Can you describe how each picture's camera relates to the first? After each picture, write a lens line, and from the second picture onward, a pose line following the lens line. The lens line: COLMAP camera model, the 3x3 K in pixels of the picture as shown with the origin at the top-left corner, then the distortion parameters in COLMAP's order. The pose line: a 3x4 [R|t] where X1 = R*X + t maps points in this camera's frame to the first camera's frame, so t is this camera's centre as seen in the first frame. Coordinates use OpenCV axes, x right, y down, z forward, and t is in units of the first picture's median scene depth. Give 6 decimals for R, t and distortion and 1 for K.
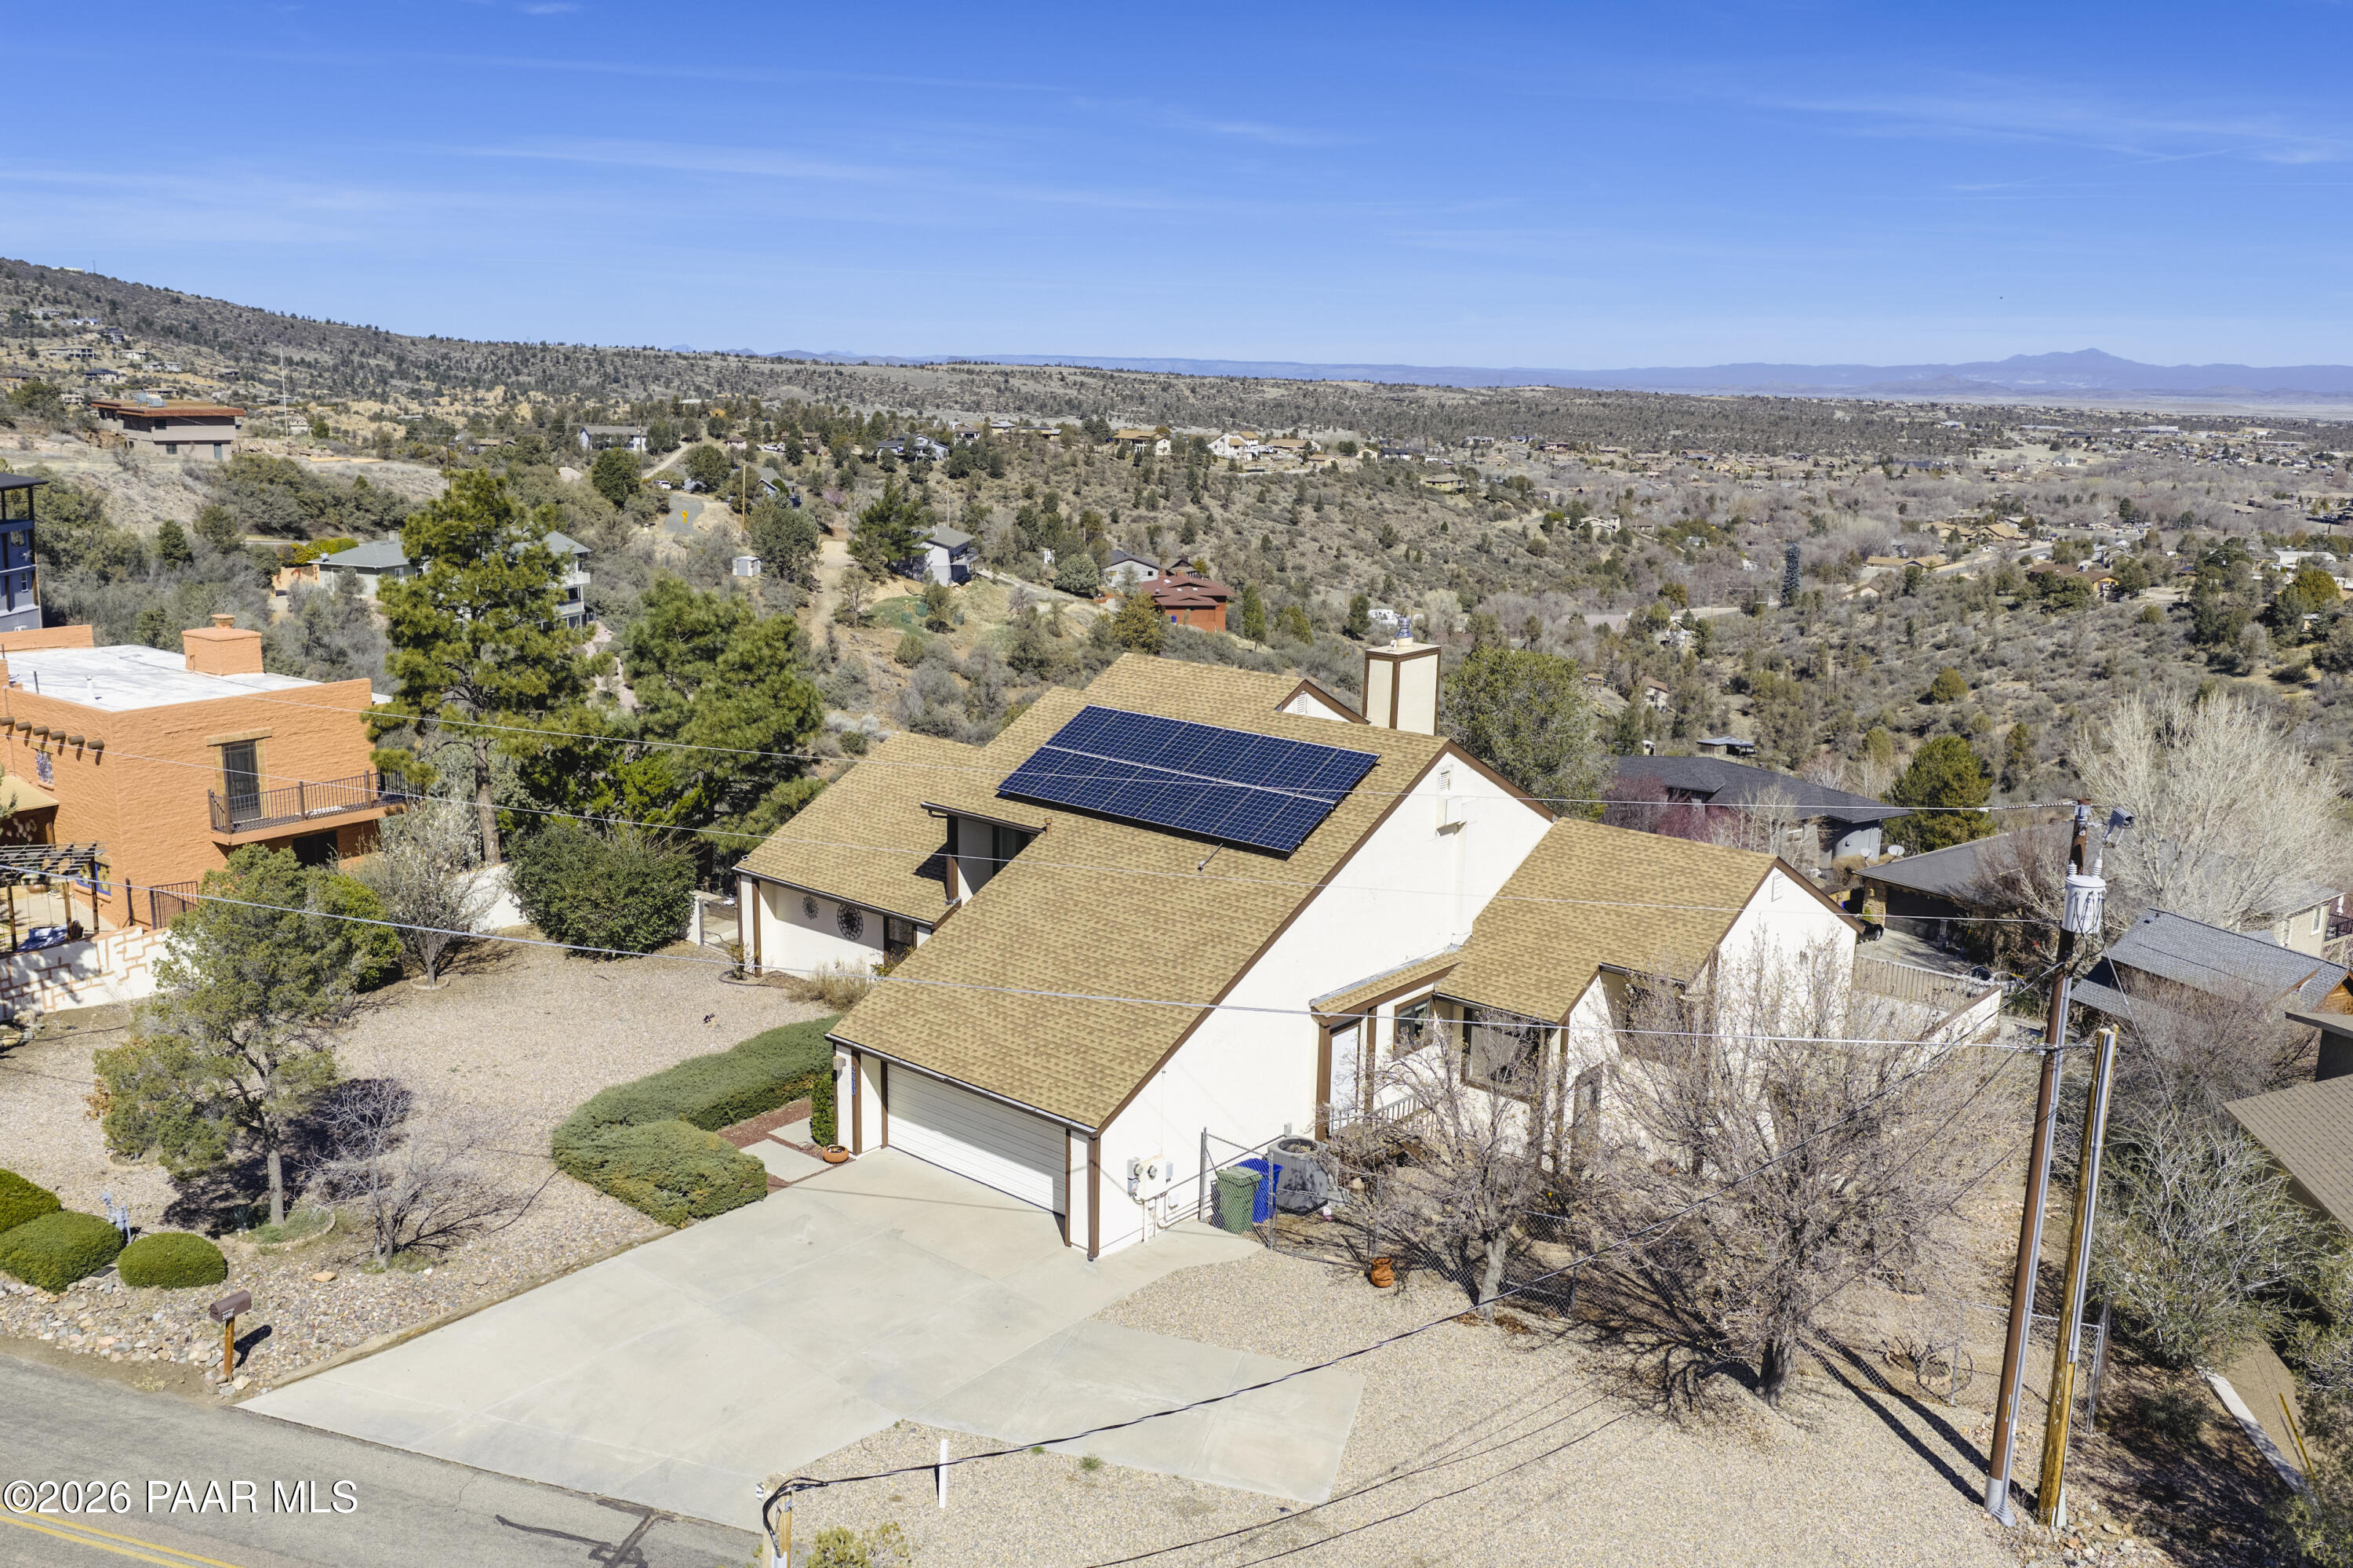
lens RADIAL K [[1944.6, 0, 1179.7], [0, 1944.6, 785.8], [0, 0, 1]] dist [0.024033, -0.046949]
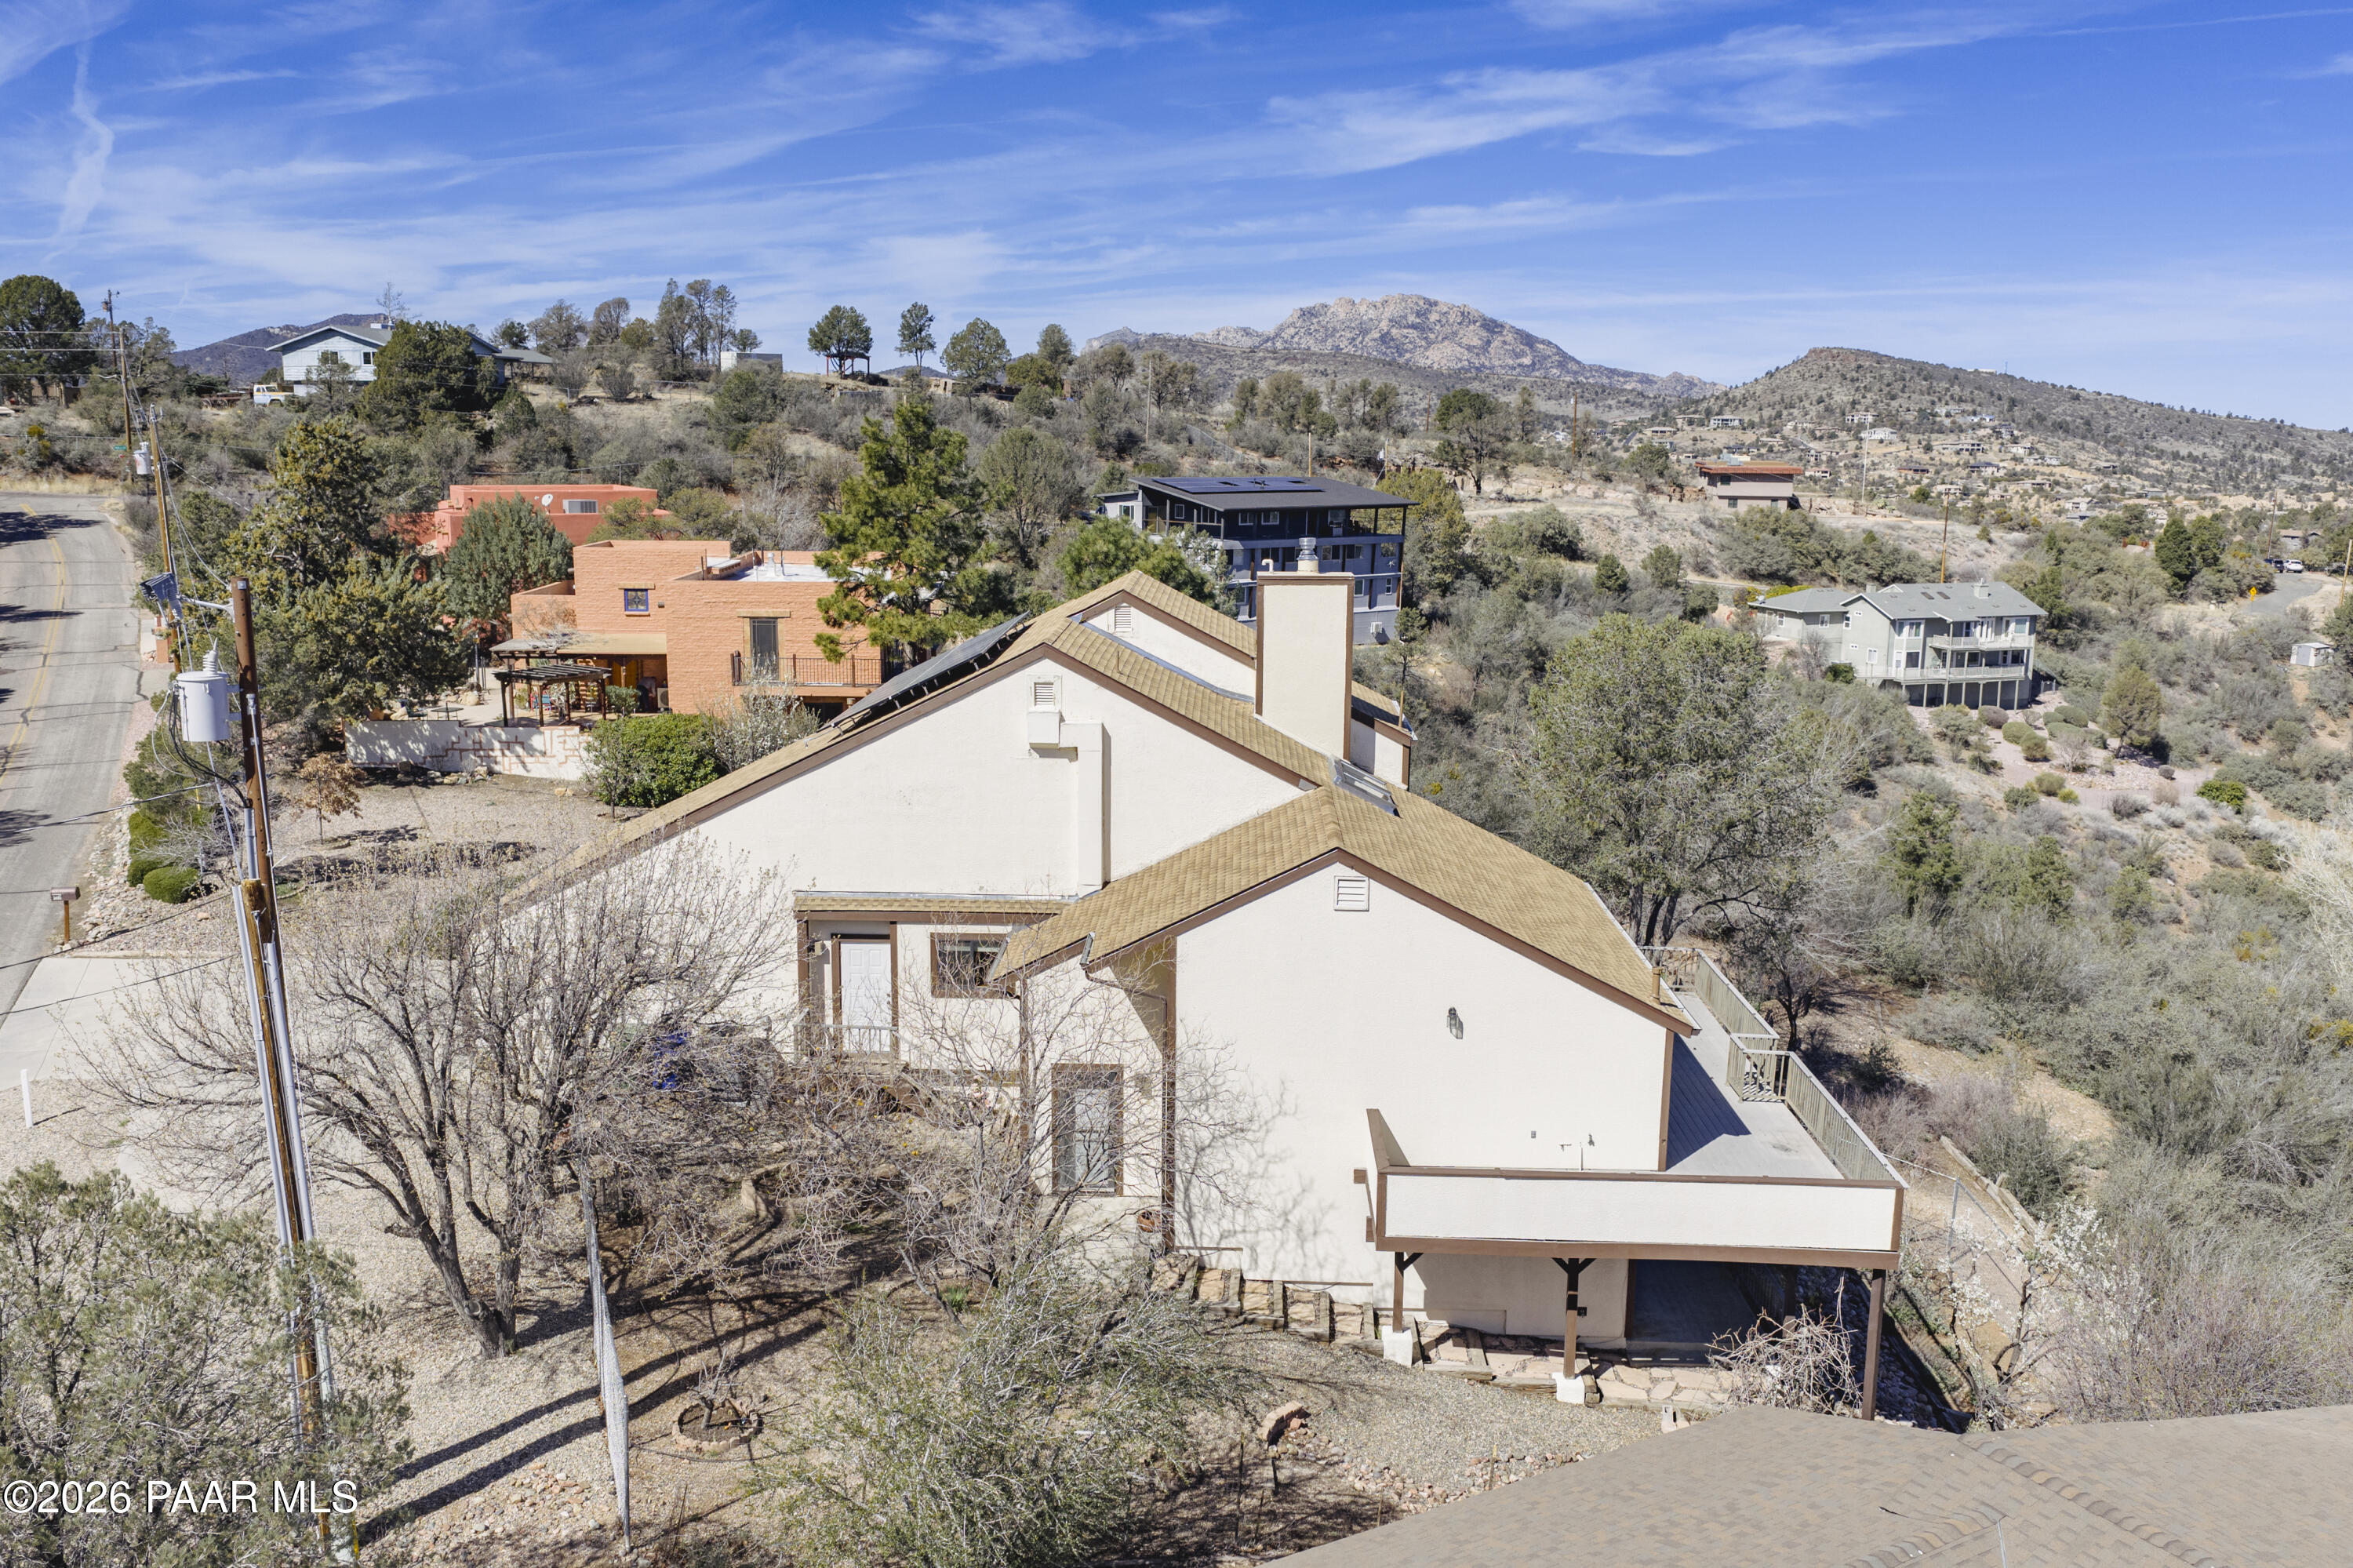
lens RADIAL K [[1944.6, 0, 1179.7], [0, 1944.6, 785.8], [0, 0, 1]] dist [0.024033, -0.046949]
pose [[0.620053, 0.128666, -0.773937, 0.047468], [-0.166163, 0.985619, 0.030733, 0.000115], [0.766762, 0.109544, 0.632516, 0.029227]]
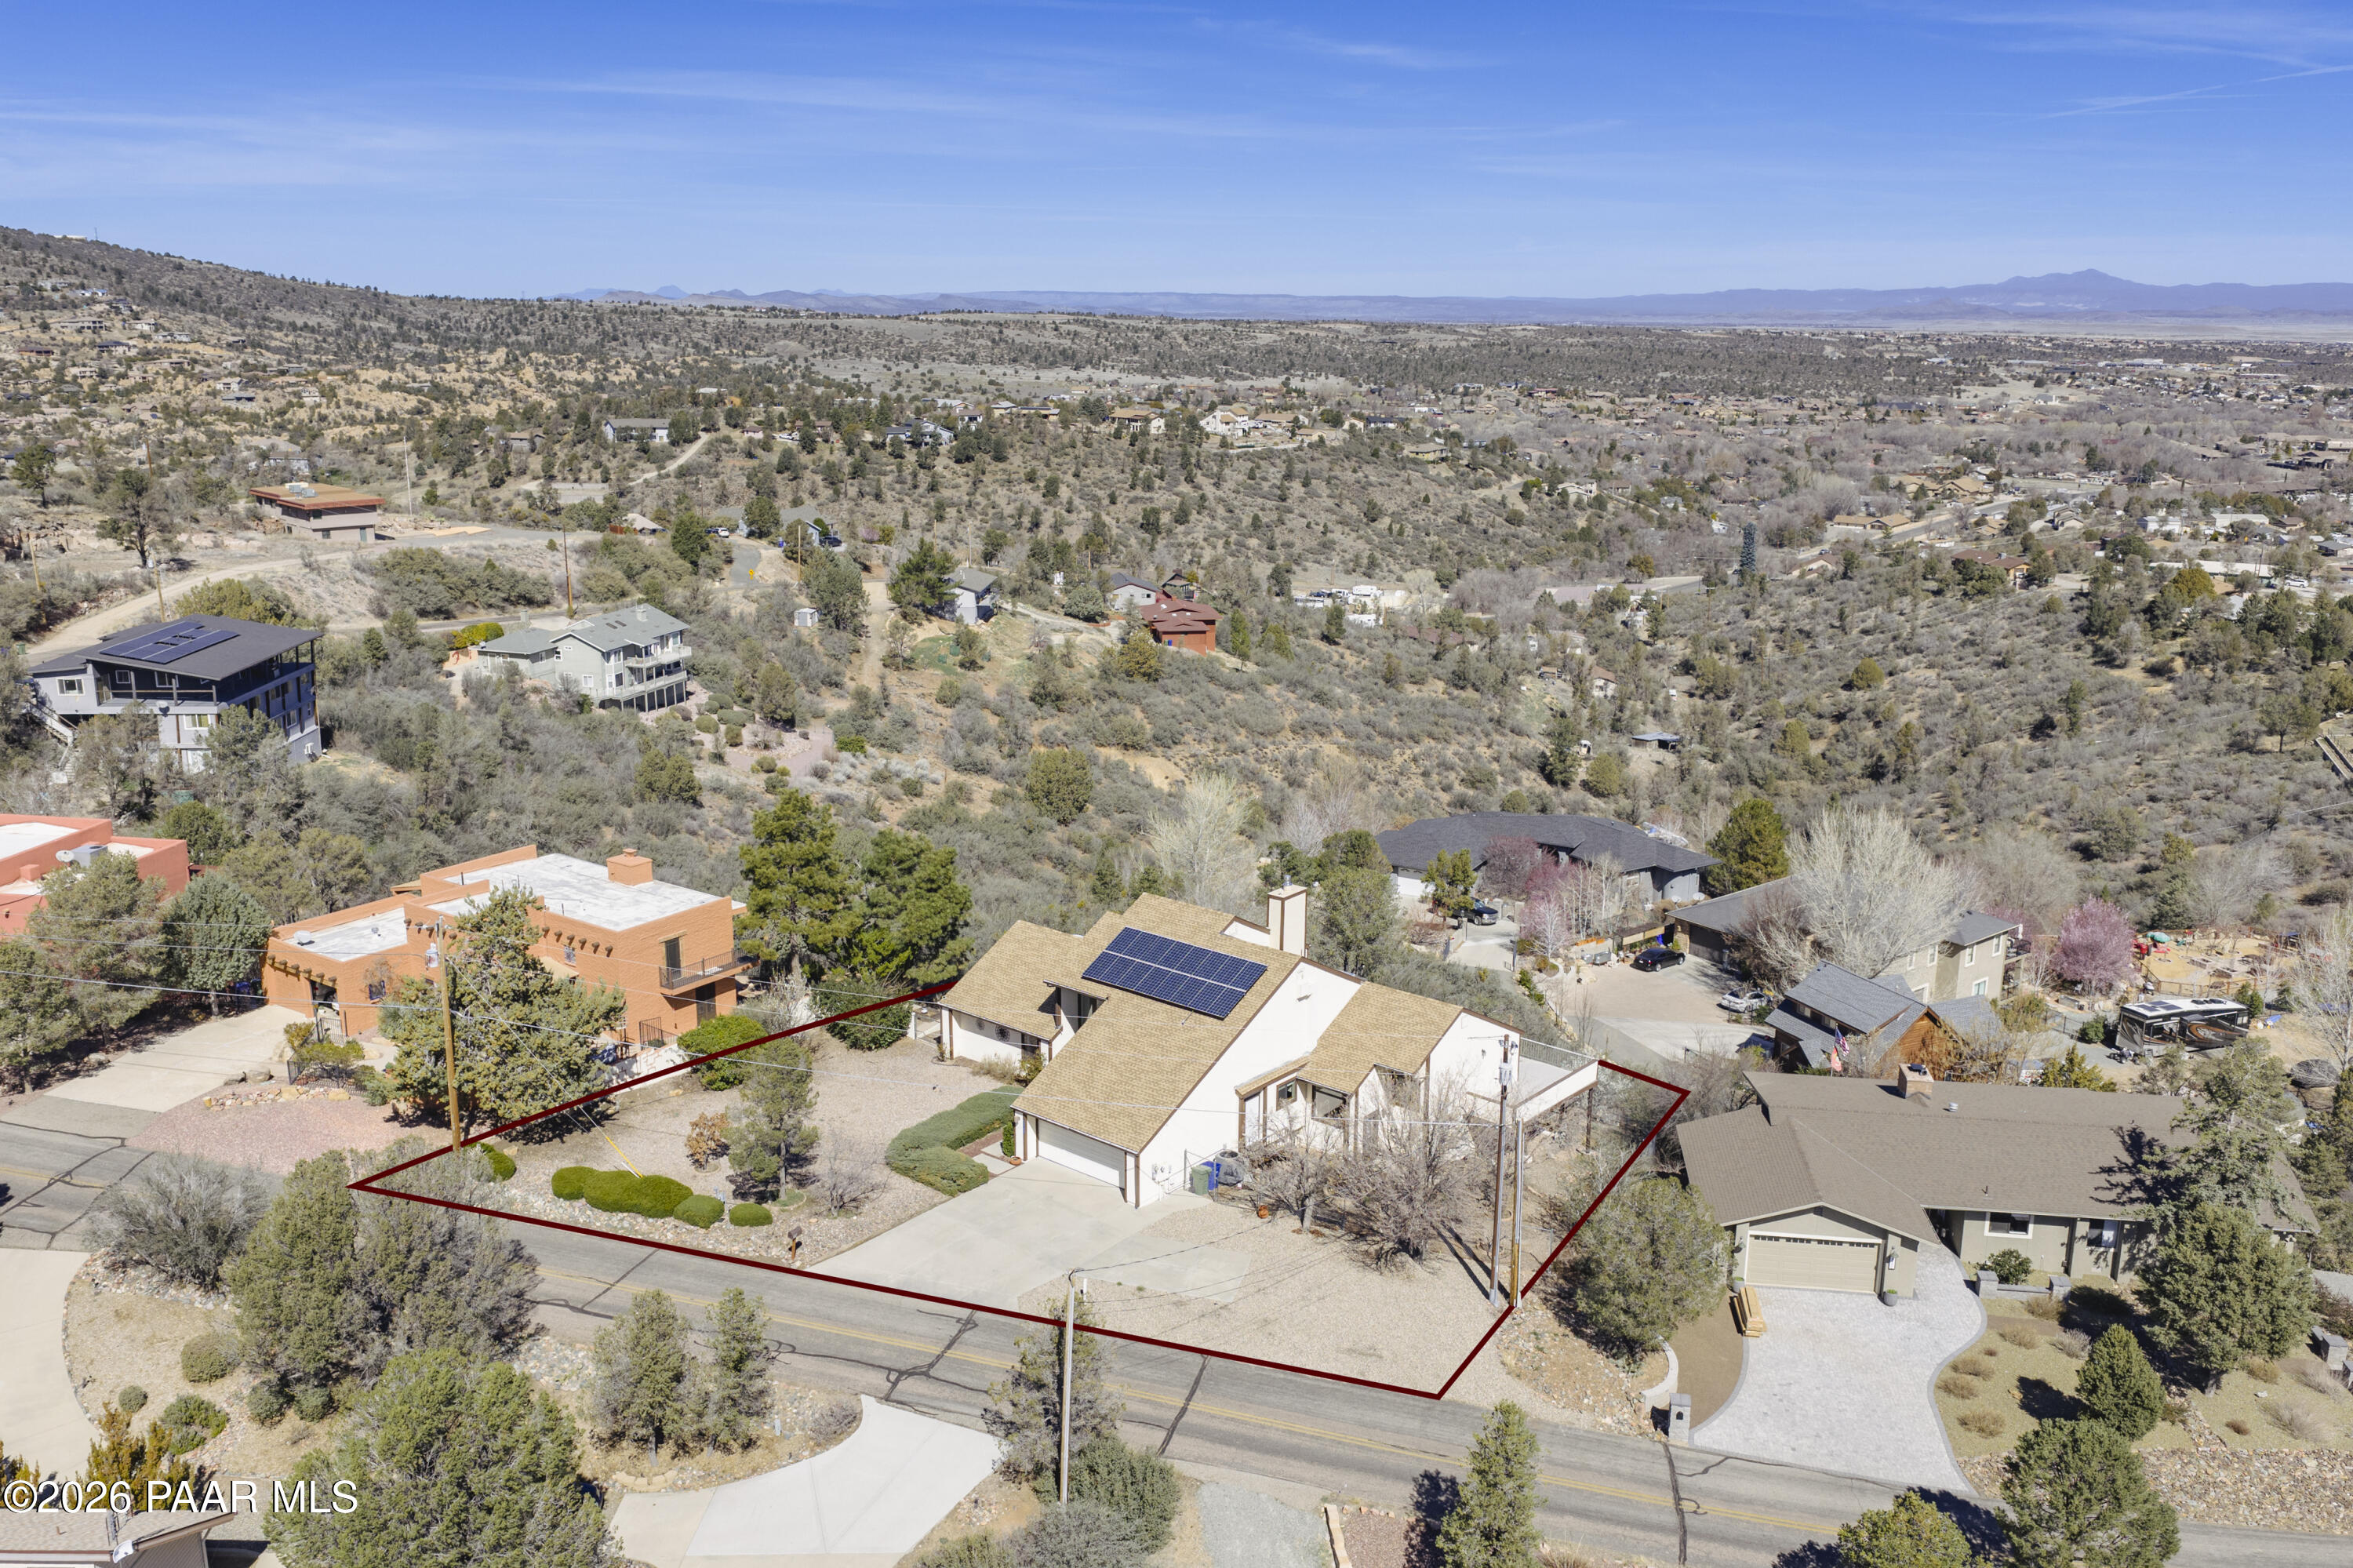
lens RADIAL K [[1944.6, 0, 1179.7], [0, 1944.6, 785.8], [0, 0, 1]] dist [0.024033, -0.046949]
pose [[0.999892, -0.014700, 0.000028, 0.000592], [0.014691, 0.999374, 0.032198, -0.015576], [-0.000501, -0.032194, 0.999482, -0.060750]]
